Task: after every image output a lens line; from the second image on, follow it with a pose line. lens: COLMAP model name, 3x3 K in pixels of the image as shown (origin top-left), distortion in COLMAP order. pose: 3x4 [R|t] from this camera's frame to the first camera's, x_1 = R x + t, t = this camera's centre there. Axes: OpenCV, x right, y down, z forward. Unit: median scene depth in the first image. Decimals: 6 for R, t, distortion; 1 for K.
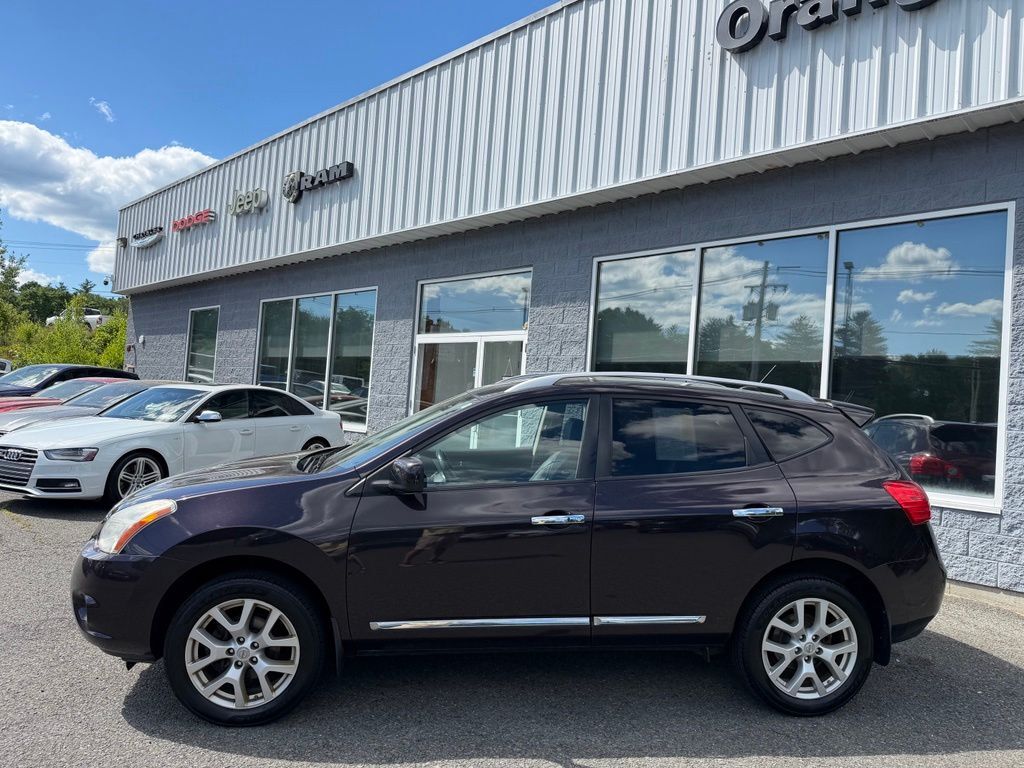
lens RADIAL K [[704.5, 0, 521.9], [0, 704.5, 386.1], [0, 0, 1]] dist [0.032662, -0.039390]
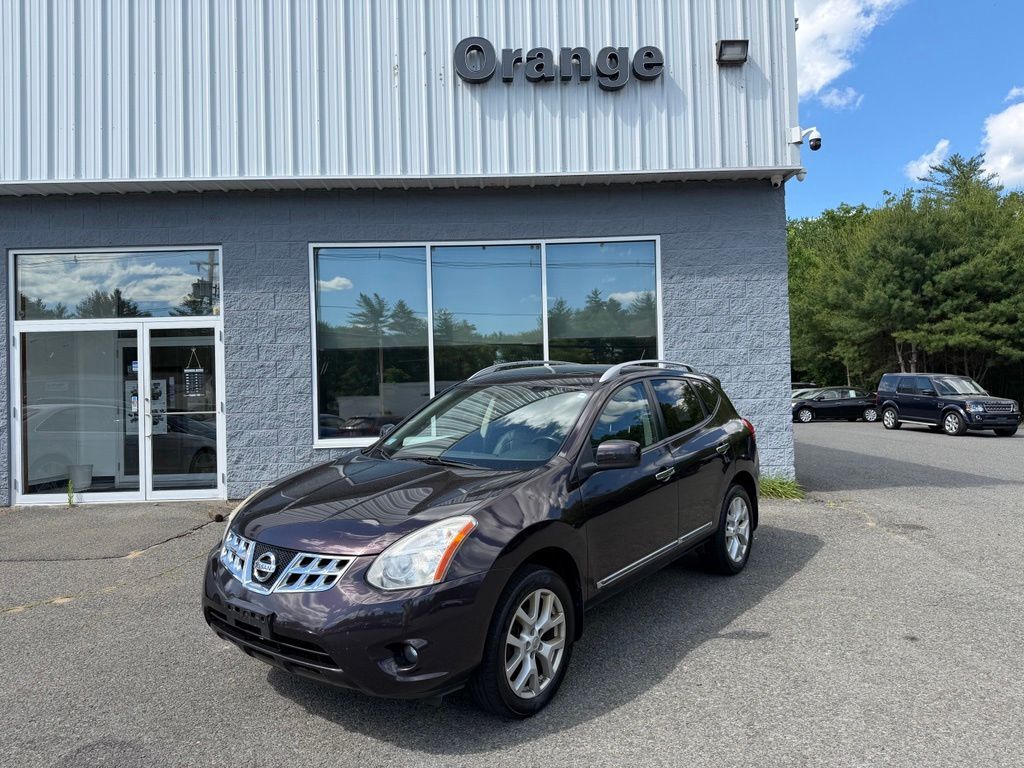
lens RADIAL K [[704.5, 0, 516.9], [0, 704.5, 383.2], [0, 0, 1]] dist [0.032662, -0.039390]
pose [[0.695126, -0.073815, 0.715089, -0.381903], [0.050417, 0.997271, 0.053933, -0.023770], [-0.717118, -0.001437, 0.696950, 0.093733]]
